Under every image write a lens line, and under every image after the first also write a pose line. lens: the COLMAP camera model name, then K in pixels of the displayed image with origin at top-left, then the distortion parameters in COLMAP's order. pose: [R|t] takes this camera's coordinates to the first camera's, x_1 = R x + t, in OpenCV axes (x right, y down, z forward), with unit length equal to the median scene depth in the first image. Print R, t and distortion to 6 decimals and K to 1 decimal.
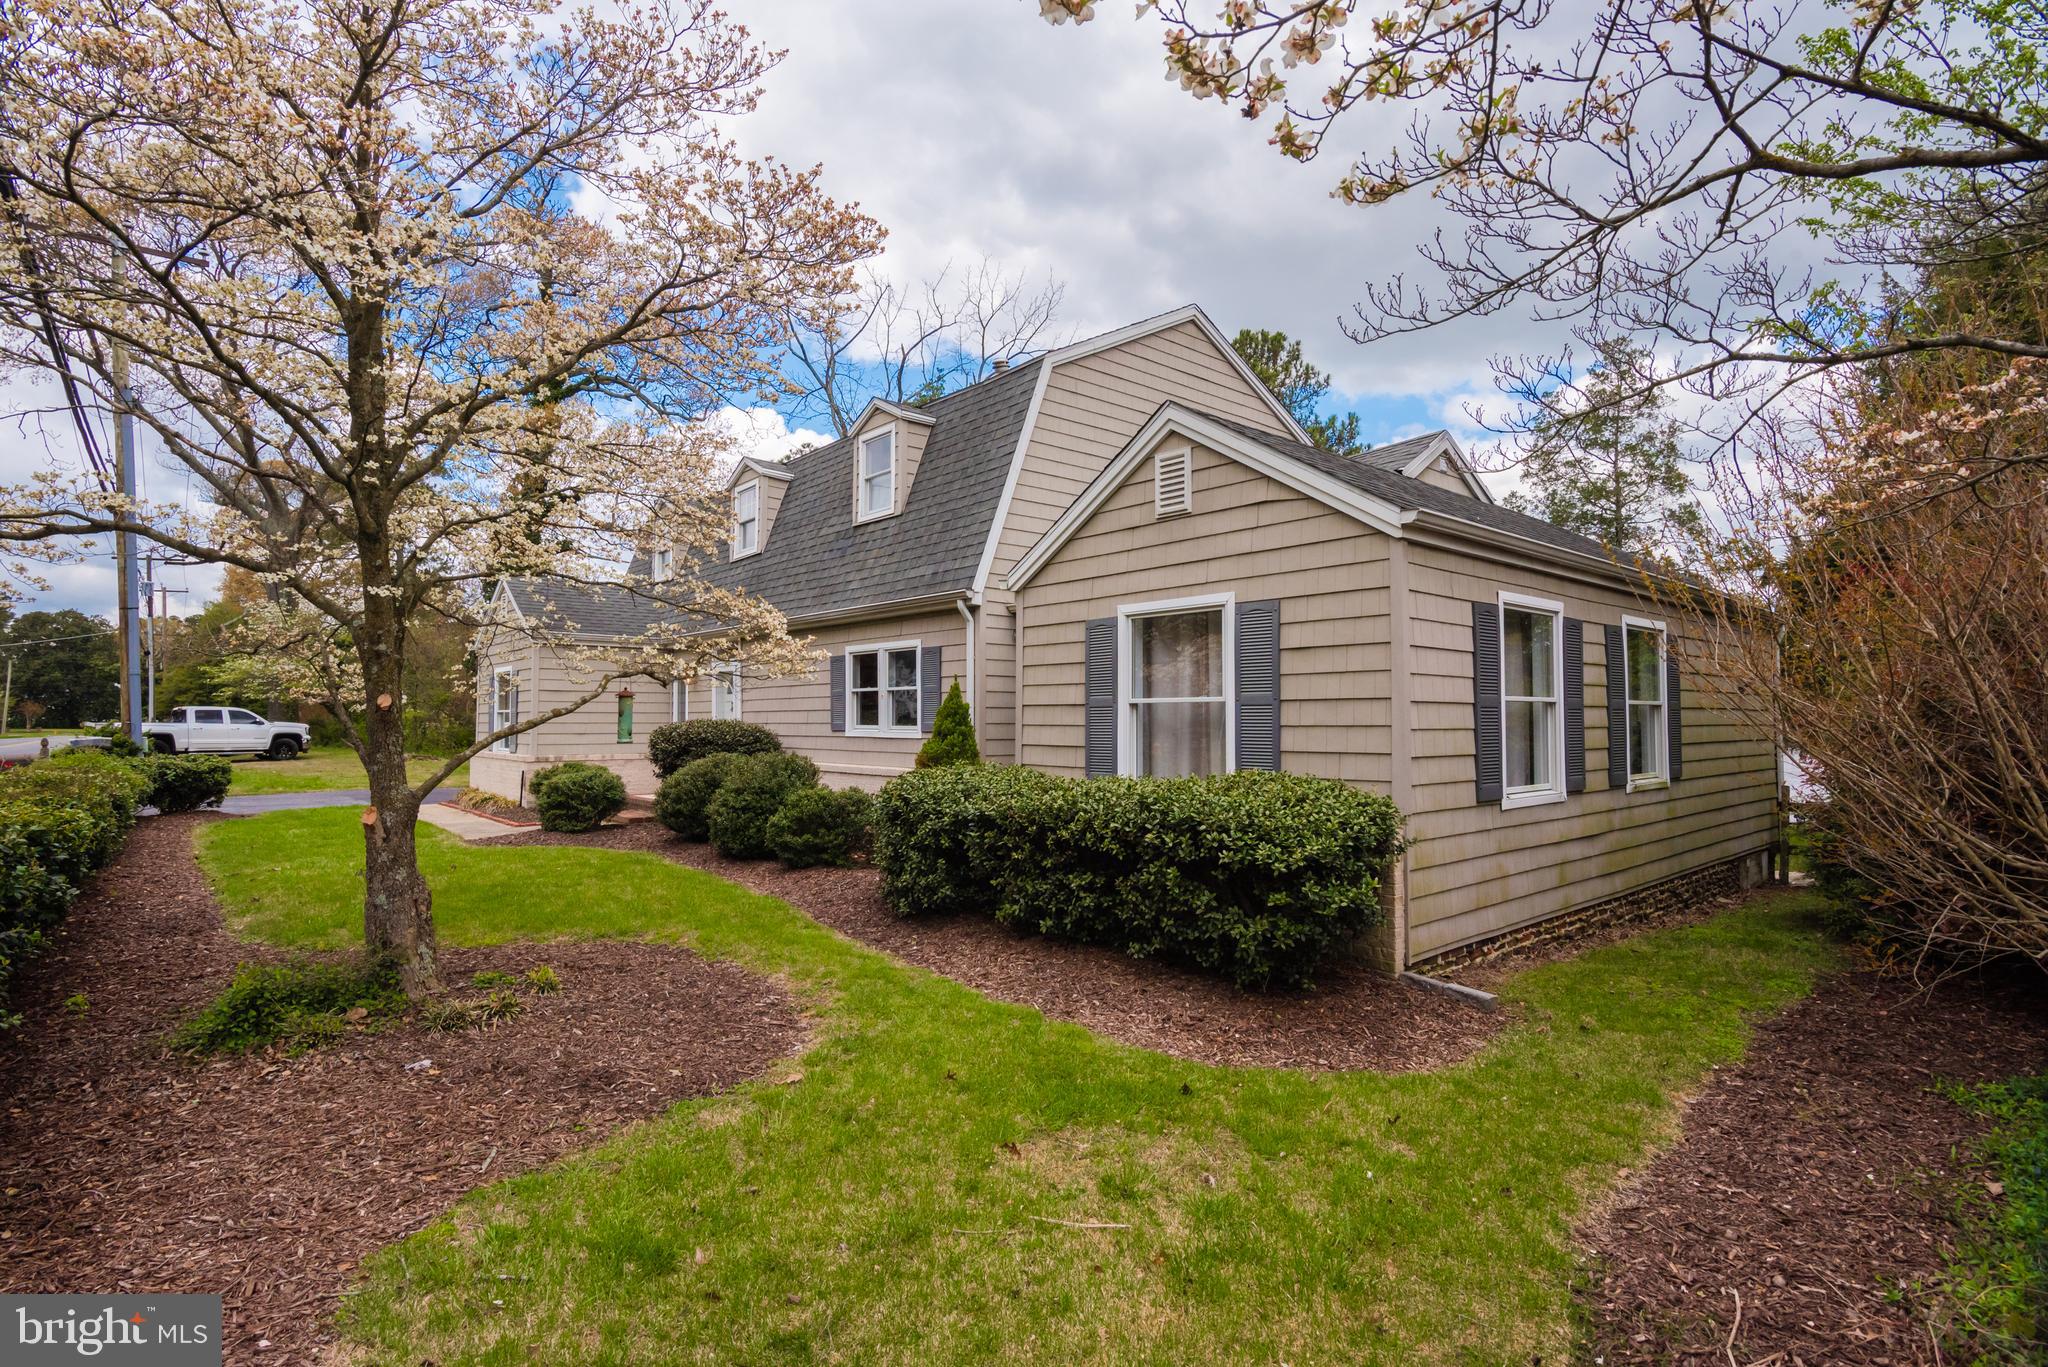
lens RADIAL K [[986.8, 0, 1029.2], [0, 986.8, 718.1], [0, 0, 1]] dist [-0.014535, 0.000671]
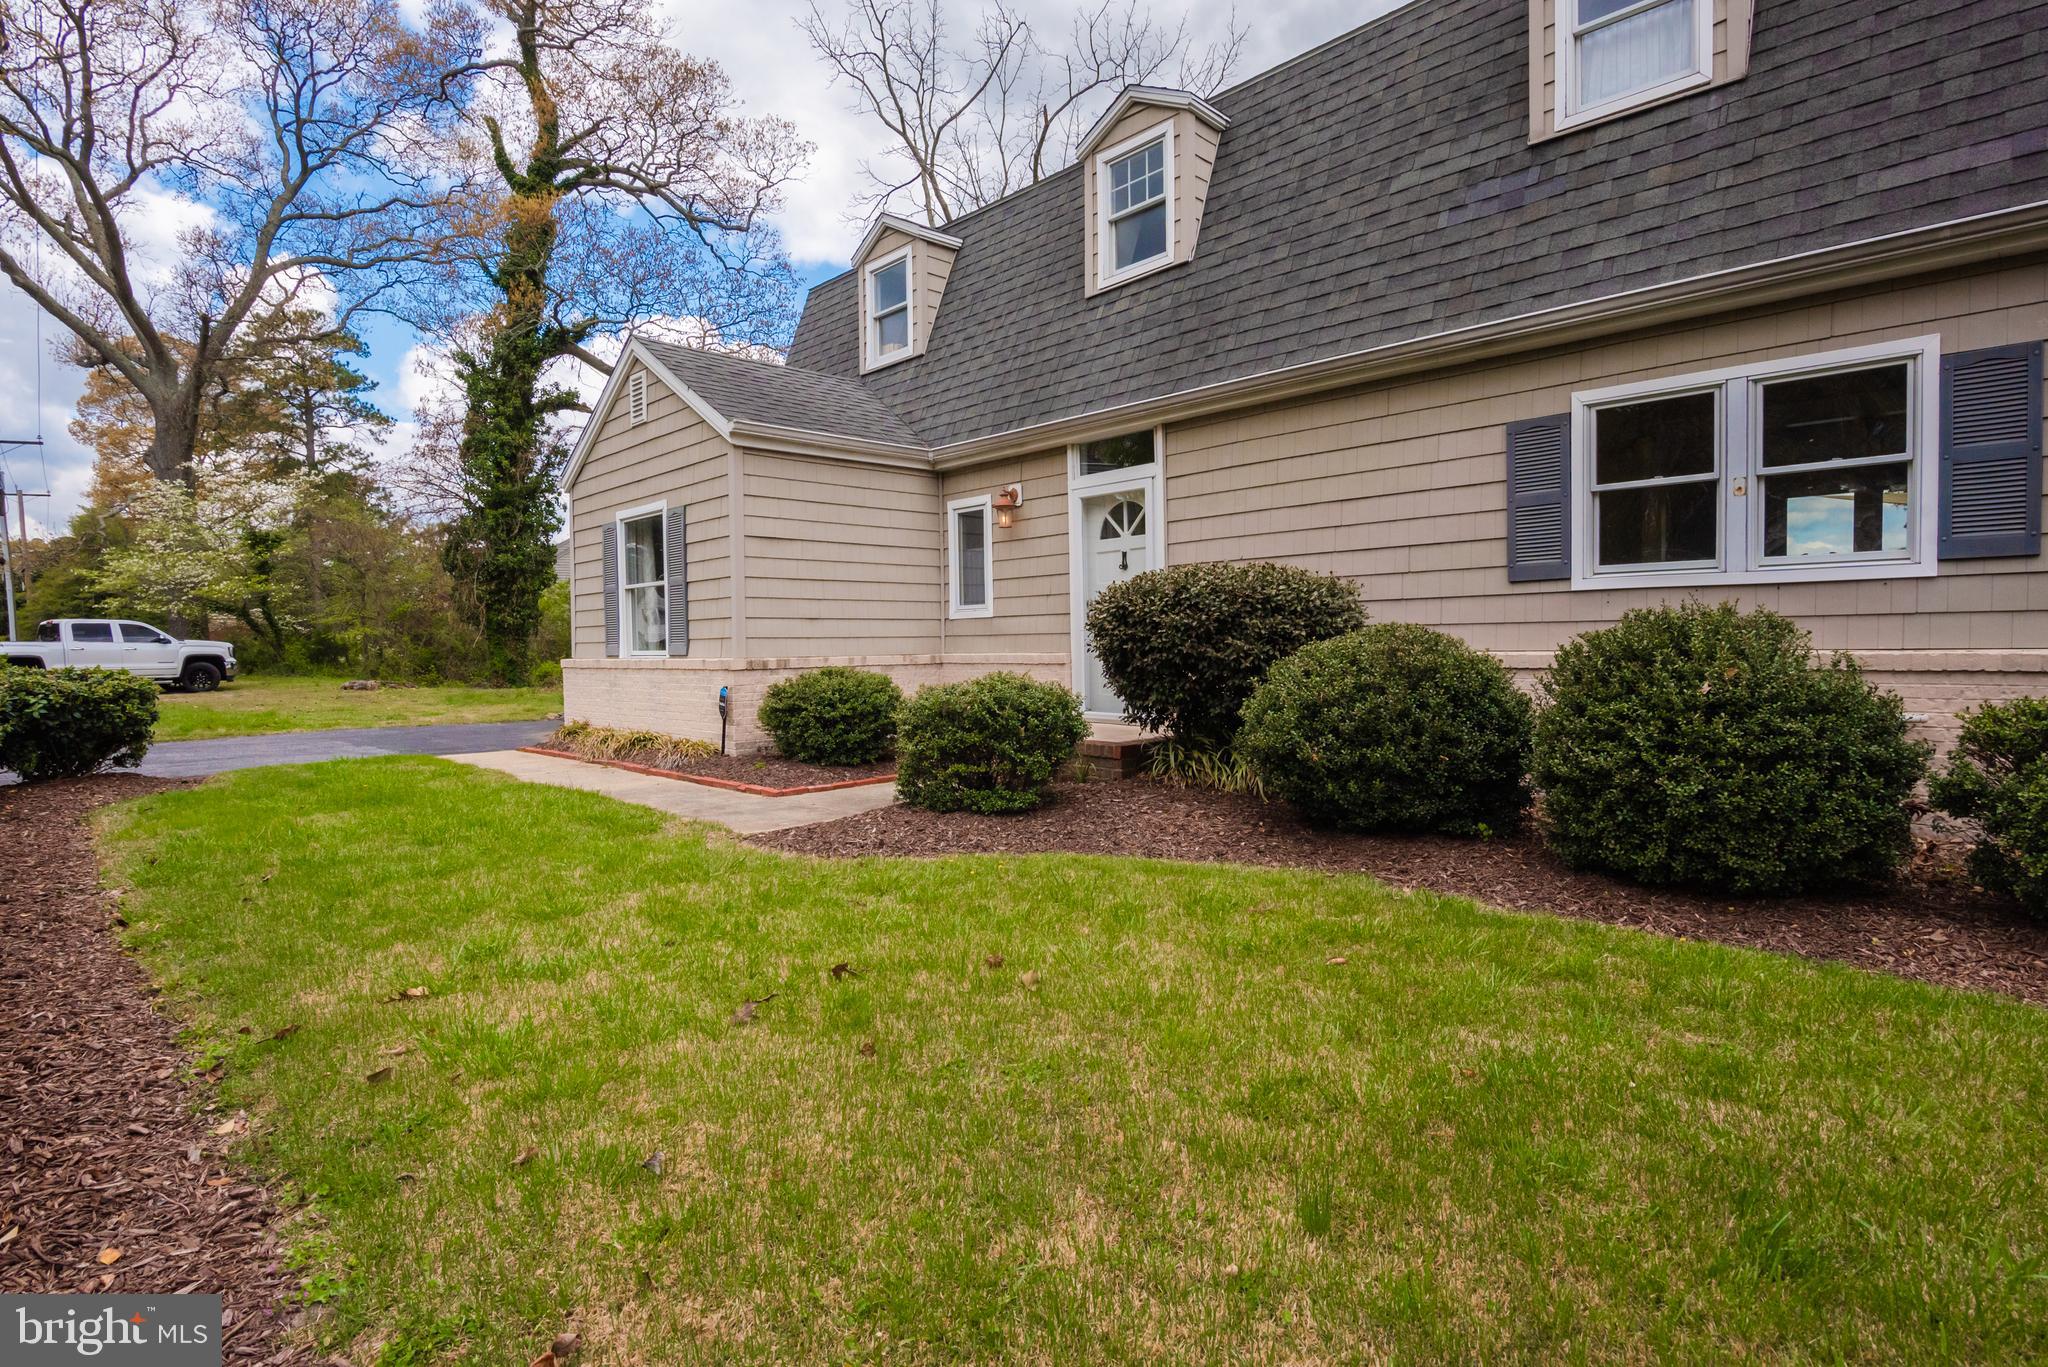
lens RADIAL K [[1031.3, 0, 1011.6], [0, 1031.3, 710.6], [0, 0, 1]] dist [-0.005395, -0.001337]
pose [[0.999252, -0.016008, 0.035206, -0.187486], [0.013686, 0.997776, 0.065236, 0.015686], [-0.036172, -0.064705, 0.997249, 0.215025]]
